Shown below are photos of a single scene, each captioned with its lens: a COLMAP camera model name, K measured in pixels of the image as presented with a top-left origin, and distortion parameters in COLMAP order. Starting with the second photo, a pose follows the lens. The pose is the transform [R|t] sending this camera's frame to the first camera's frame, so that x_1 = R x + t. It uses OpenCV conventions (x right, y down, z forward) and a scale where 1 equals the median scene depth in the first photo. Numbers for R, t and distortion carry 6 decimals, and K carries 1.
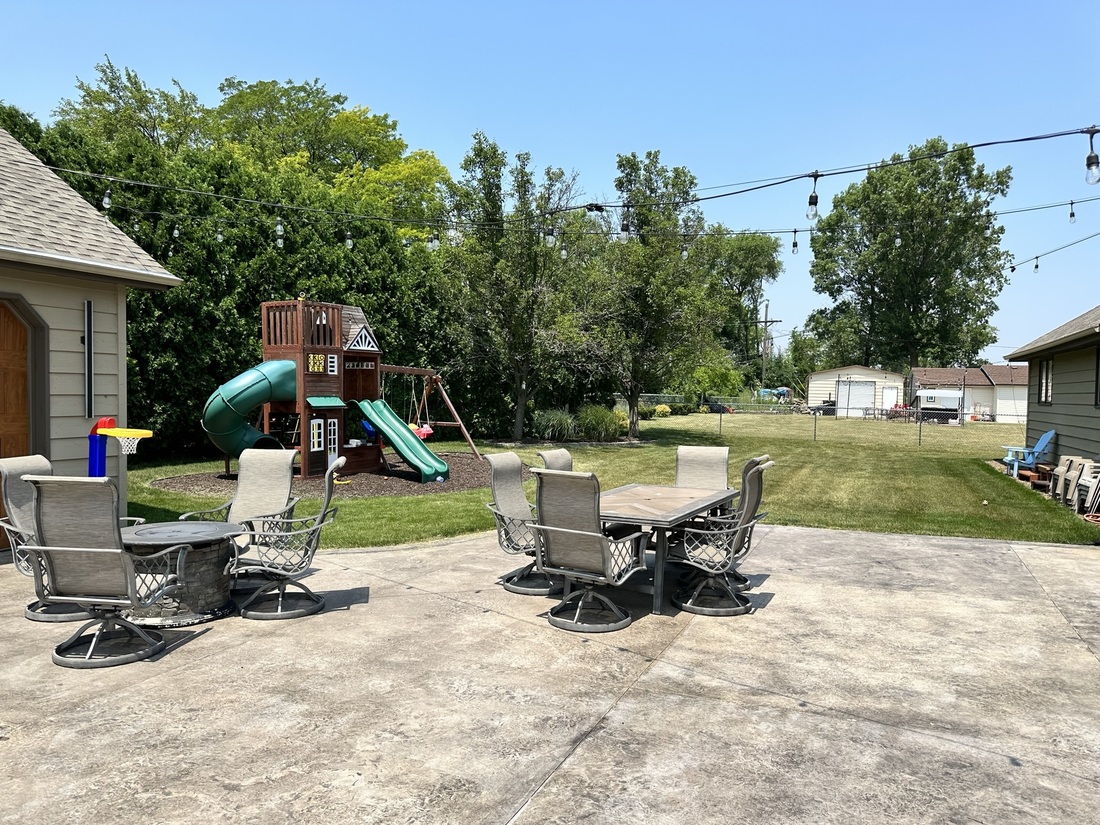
lens RADIAL K [[776.1, 0, 551.5], [0, 776.1, 412.0], [0, 0, 1]] dist [0.040347, -0.035234]
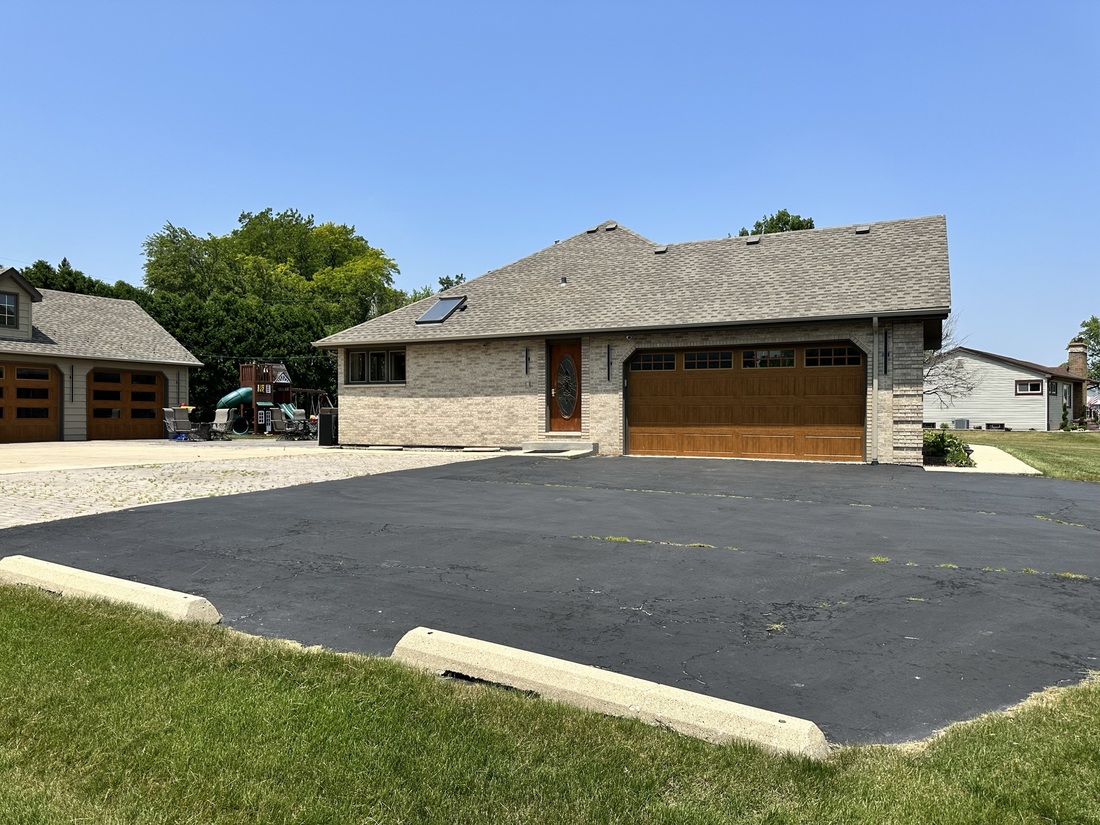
lens RADIAL K [[776.1, 0, 549.2], [0, 776.1, 410.7], [0, 0, 1]] dist [0.040347, -0.035234]
pose [[0.997990, -0.010659, -0.062469, 1.299774], [0.008682, 0.999456, -0.031829, 0.161920], [0.062774, 0.031223, 0.997539, -2.410450]]
